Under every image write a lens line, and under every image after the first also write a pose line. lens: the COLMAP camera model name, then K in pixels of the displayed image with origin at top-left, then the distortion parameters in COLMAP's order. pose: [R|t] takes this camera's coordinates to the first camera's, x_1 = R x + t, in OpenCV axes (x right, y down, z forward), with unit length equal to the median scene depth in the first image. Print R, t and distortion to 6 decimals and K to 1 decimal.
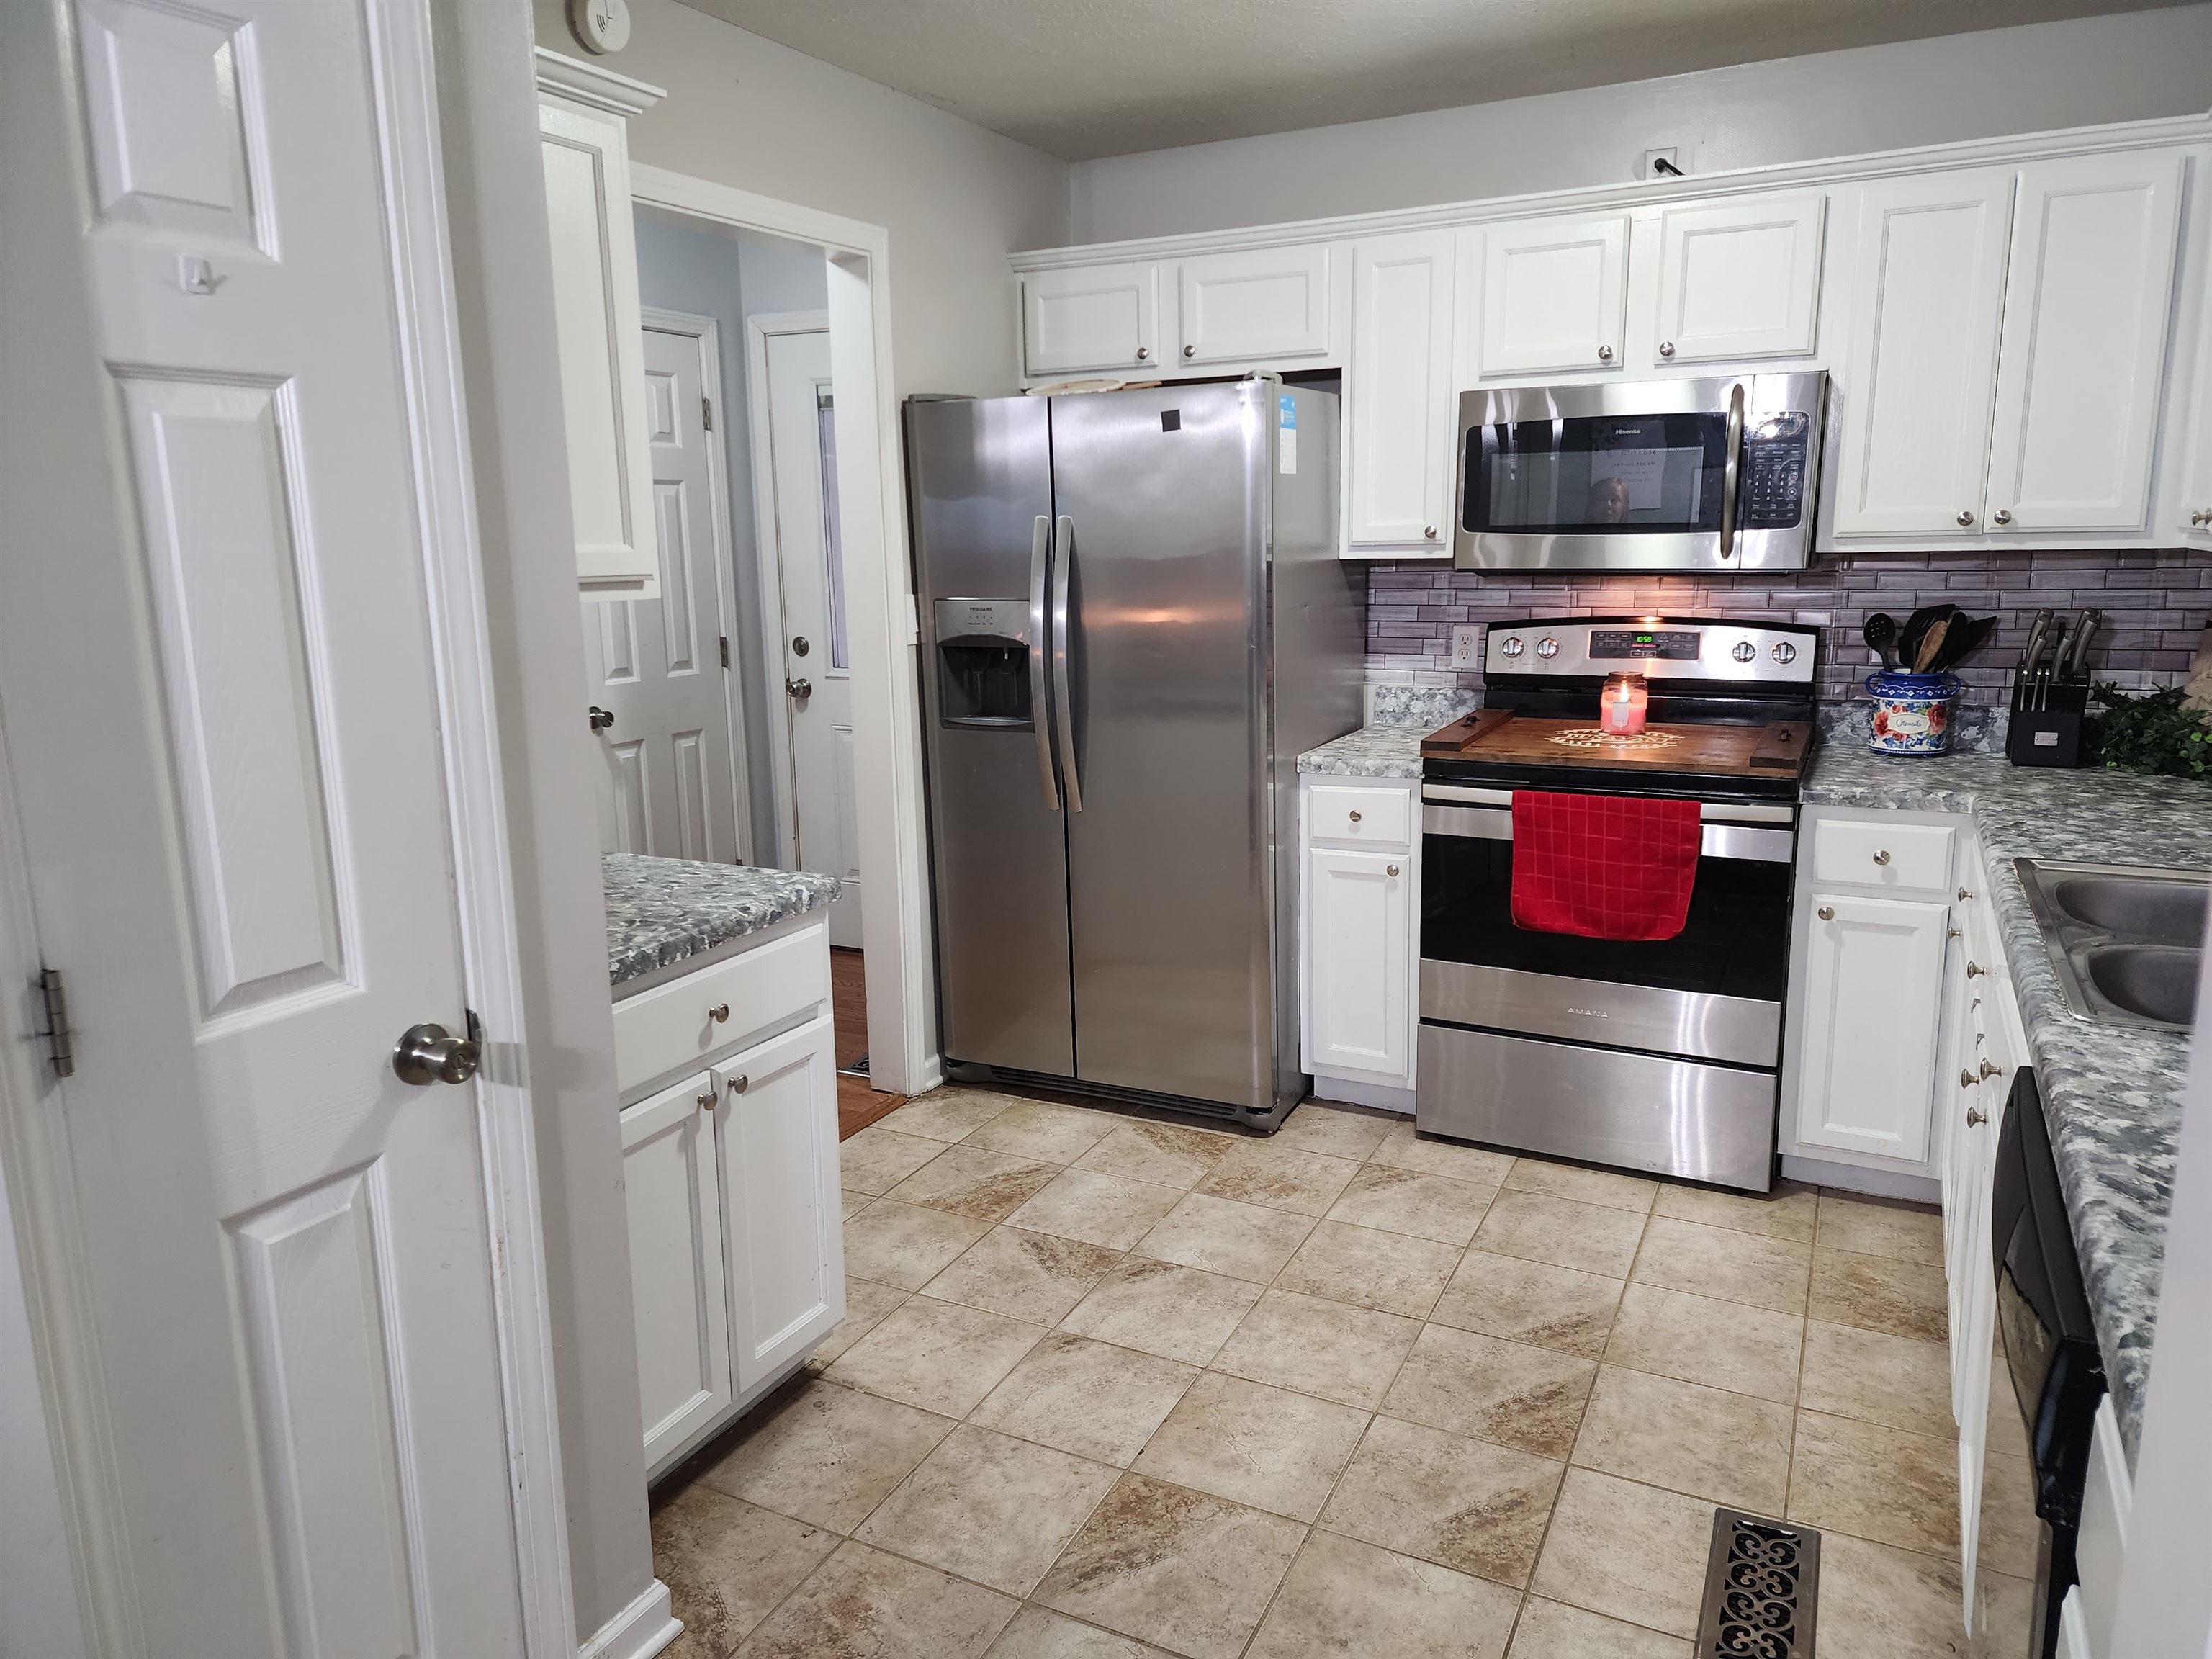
lens RADIAL K [[1494.1, 0, 1126.1], [0, 1494.1, 824.5], [0, 0, 1]] dist [0.115828, -0.099103]
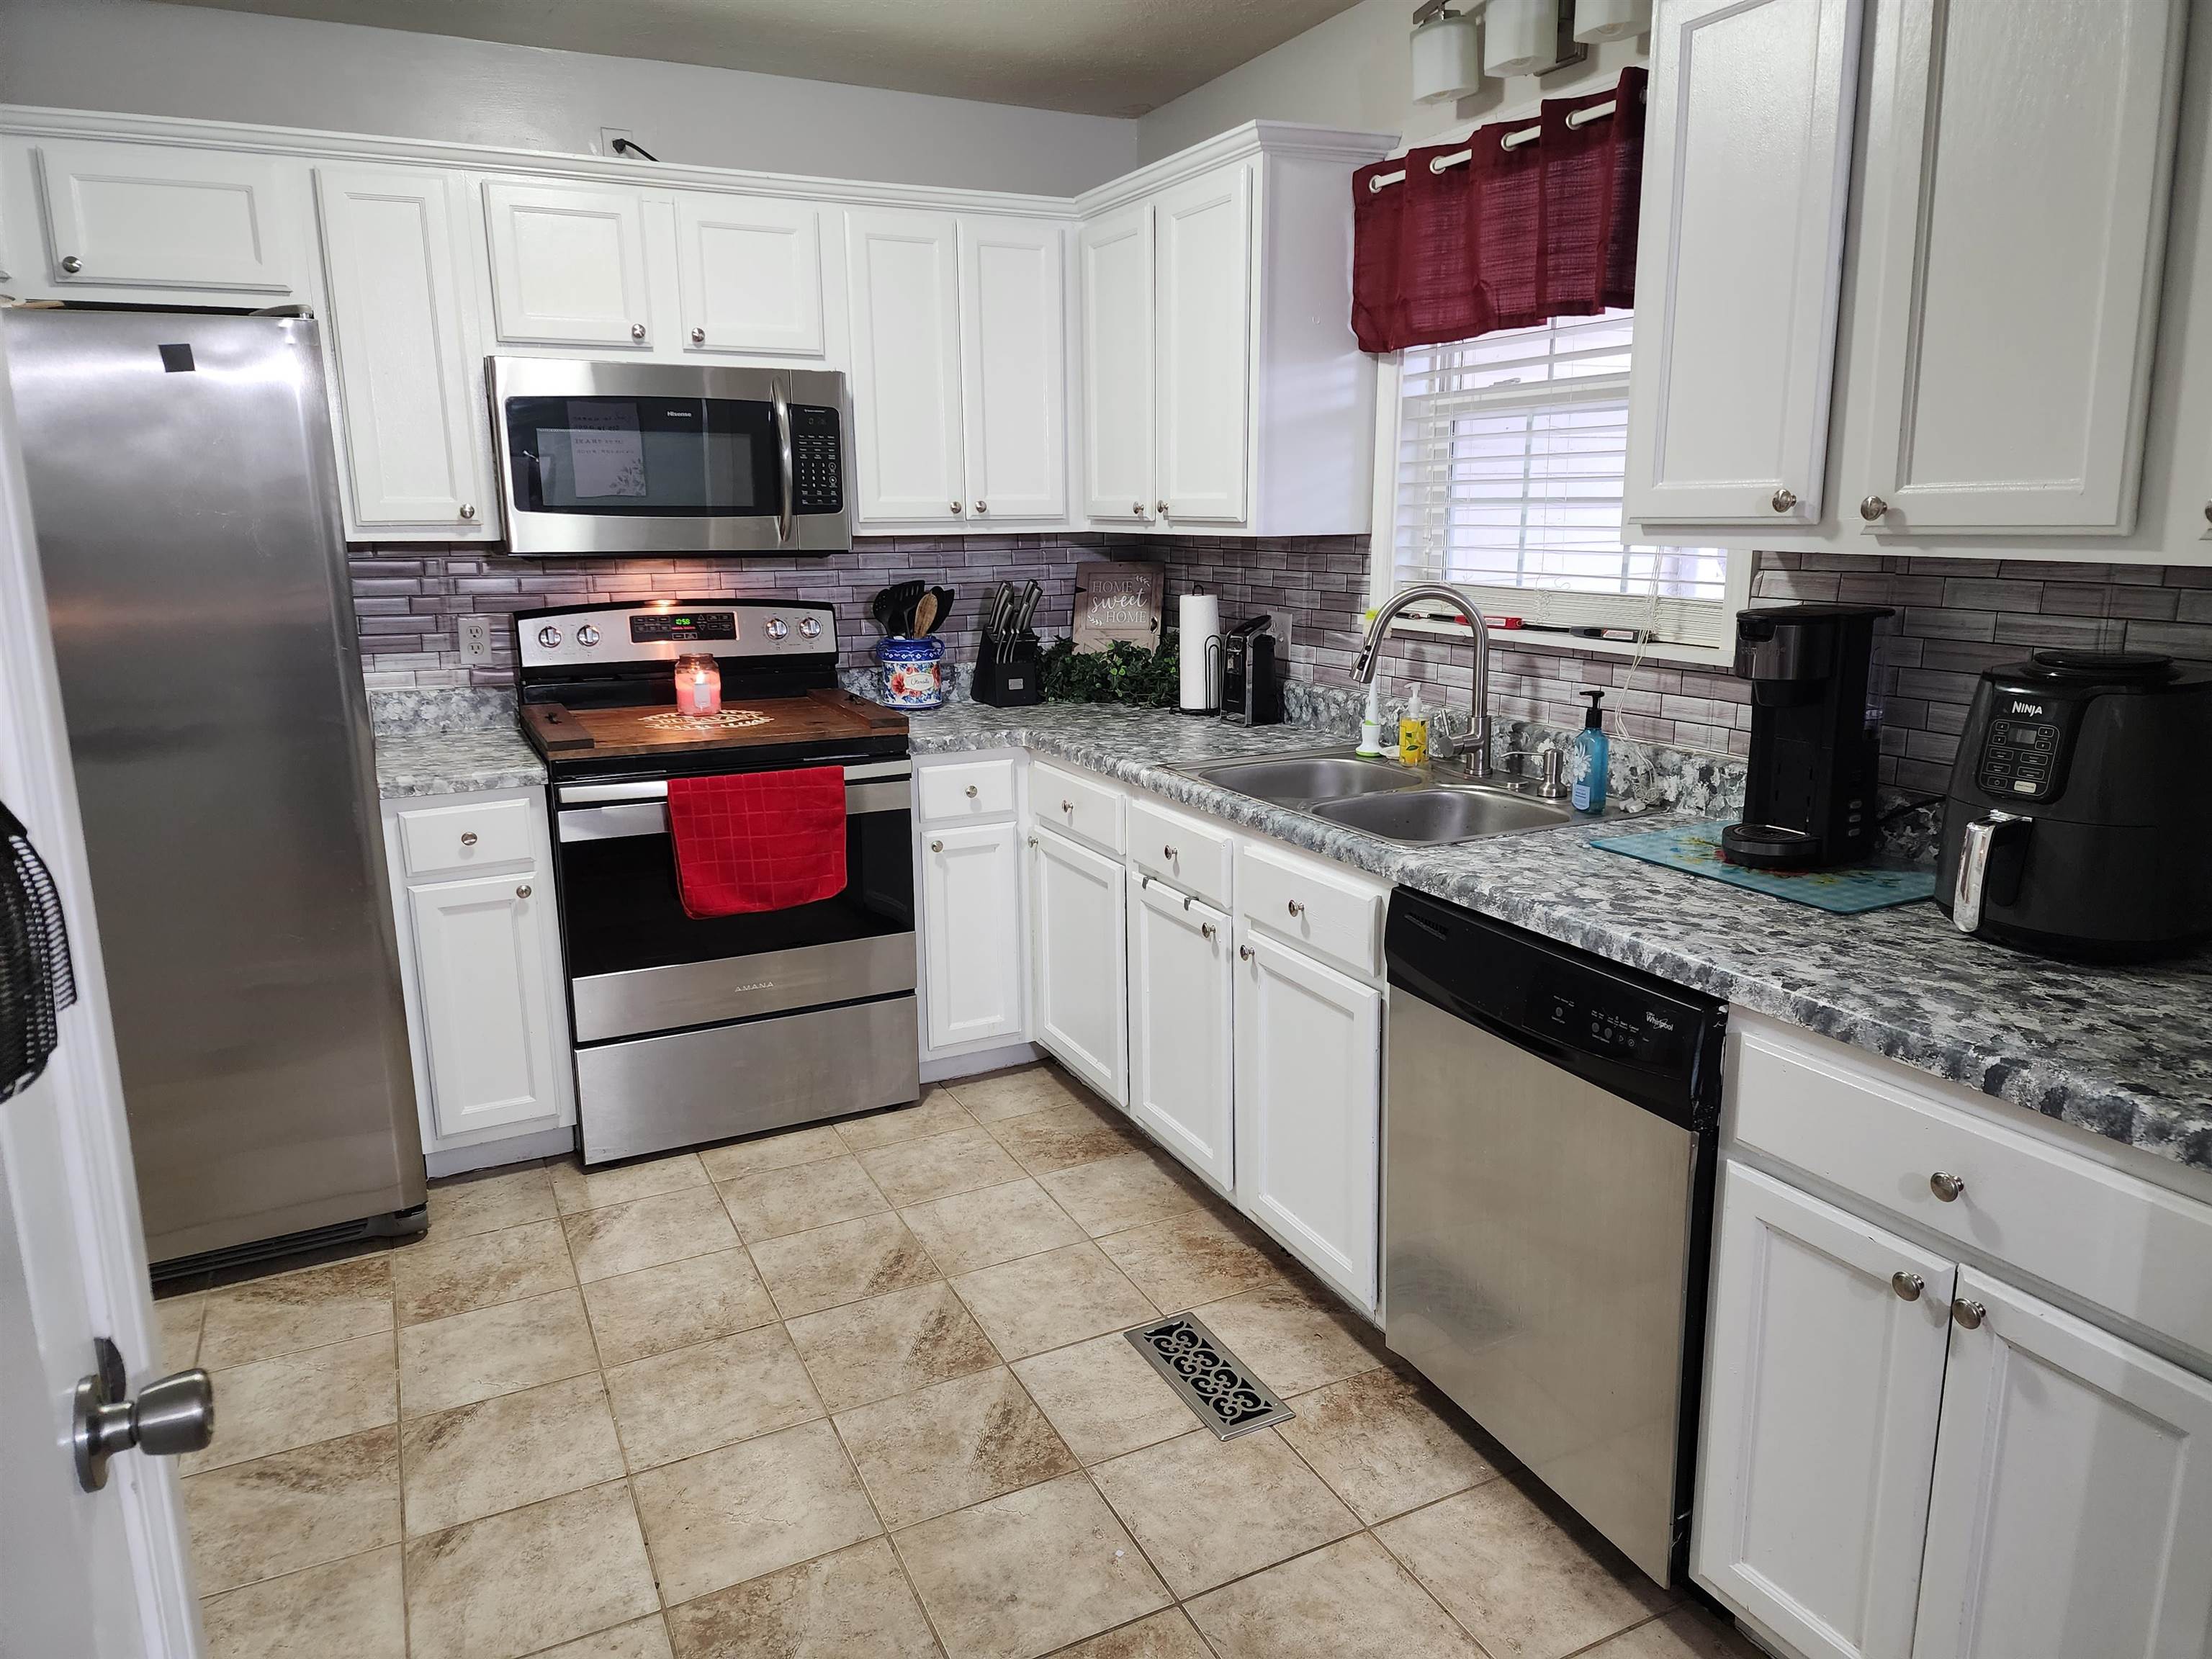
lens RADIAL K [[1494.1, 0, 1126.1], [0, 1494.1, 824.5], [0, 0, 1]] dist [0.115828, -0.099103]
pose [[0.601747, -0.161554, 0.782177, -0.327412], [0.157963, 0.984057, 0.081727, -0.027360], [-0.782910, 0.074376, 0.617673, 0.171059]]
